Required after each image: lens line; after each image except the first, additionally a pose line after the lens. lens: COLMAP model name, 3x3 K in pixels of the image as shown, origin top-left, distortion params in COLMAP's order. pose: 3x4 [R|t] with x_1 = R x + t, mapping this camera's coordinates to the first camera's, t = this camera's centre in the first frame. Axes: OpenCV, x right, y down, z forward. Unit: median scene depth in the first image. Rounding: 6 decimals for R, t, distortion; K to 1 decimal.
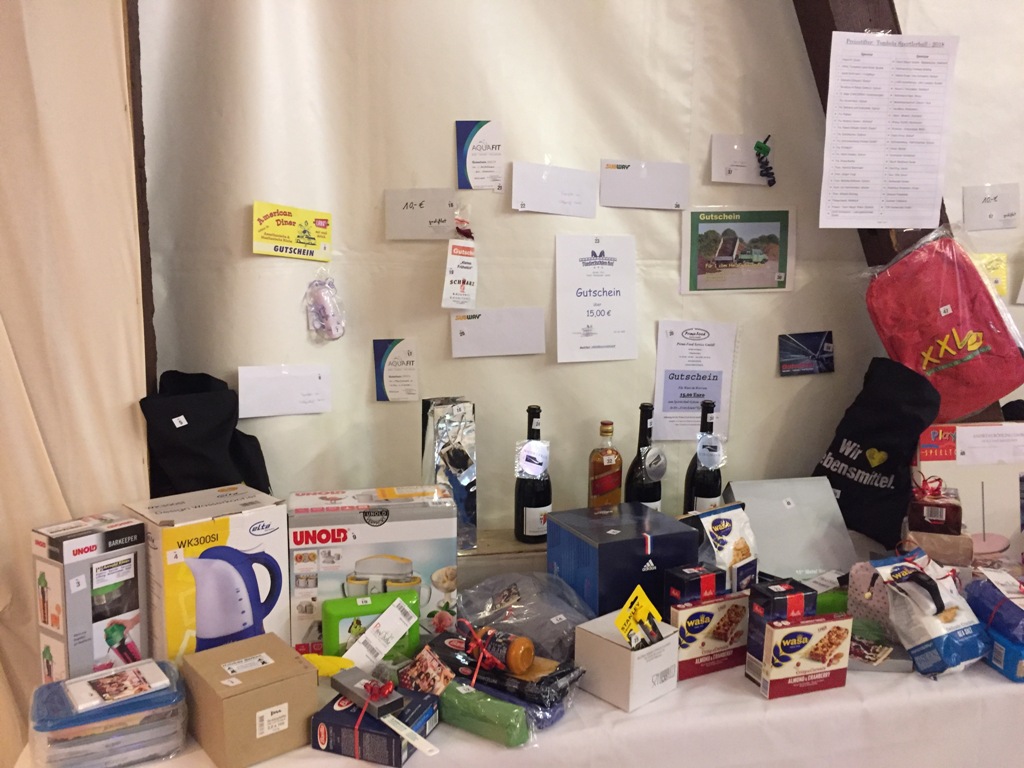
lens RADIAL K [[862.1, 0, 514.9], [0, 862.1, 382.4], [0, 0, 1]] dist [0.077688, -0.089751]
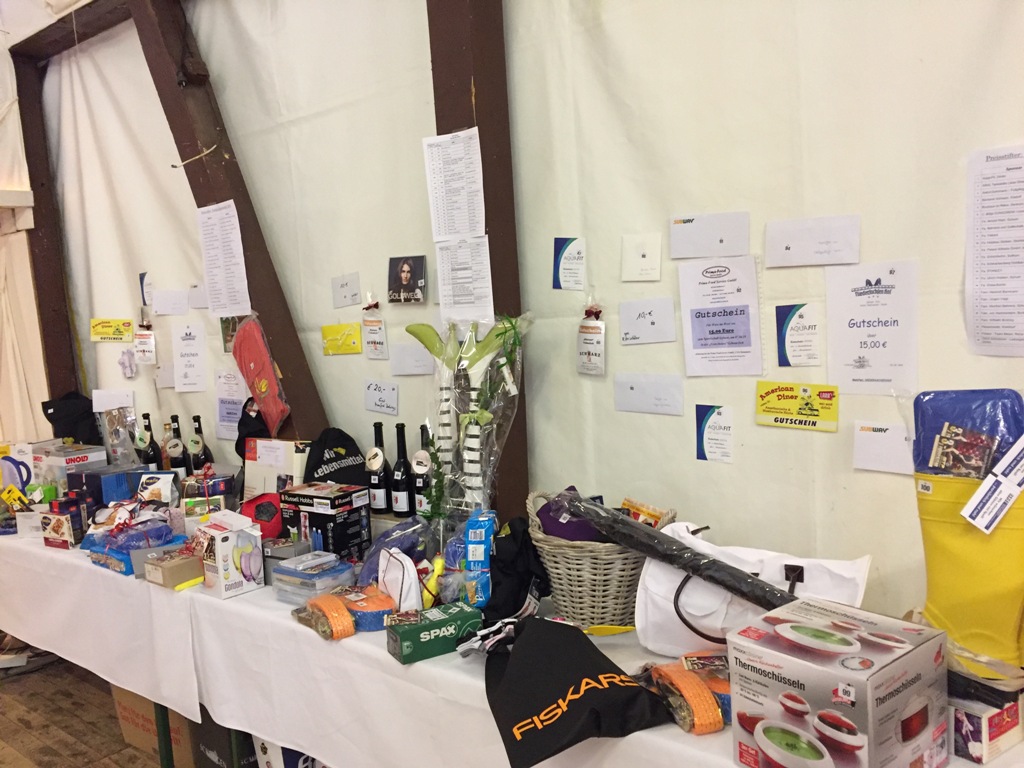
lens RADIAL K [[862.1, 0, 531.4], [0, 862.1, 386.2], [0, 0, 1]] dist [0.077688, -0.089751]
pose [[0.629801, 0.022259, -0.776437, 2.024065], [-0.039163, 0.999228, -0.003120, -0.059852], [0.775768, 0.032372, 0.630187, 0.397016]]
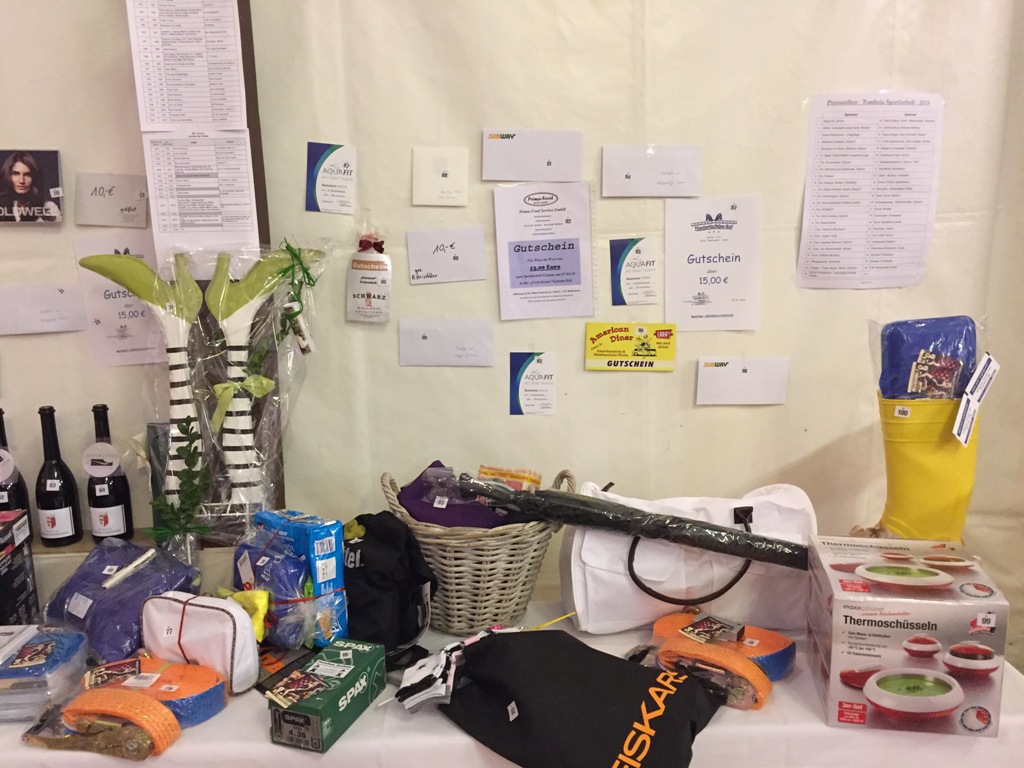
lens RADIAL K [[862.1, 0, 489.5], [0, 862.1, 384.7], [0, 0, 1]] dist [0.077688, -0.089751]
pose [[0.982295, -0.006044, -0.187243, 1.441421], [0.016169, 0.998485, 0.052596, -0.061351], [0.186642, -0.054692, 0.980904, 0.290909]]
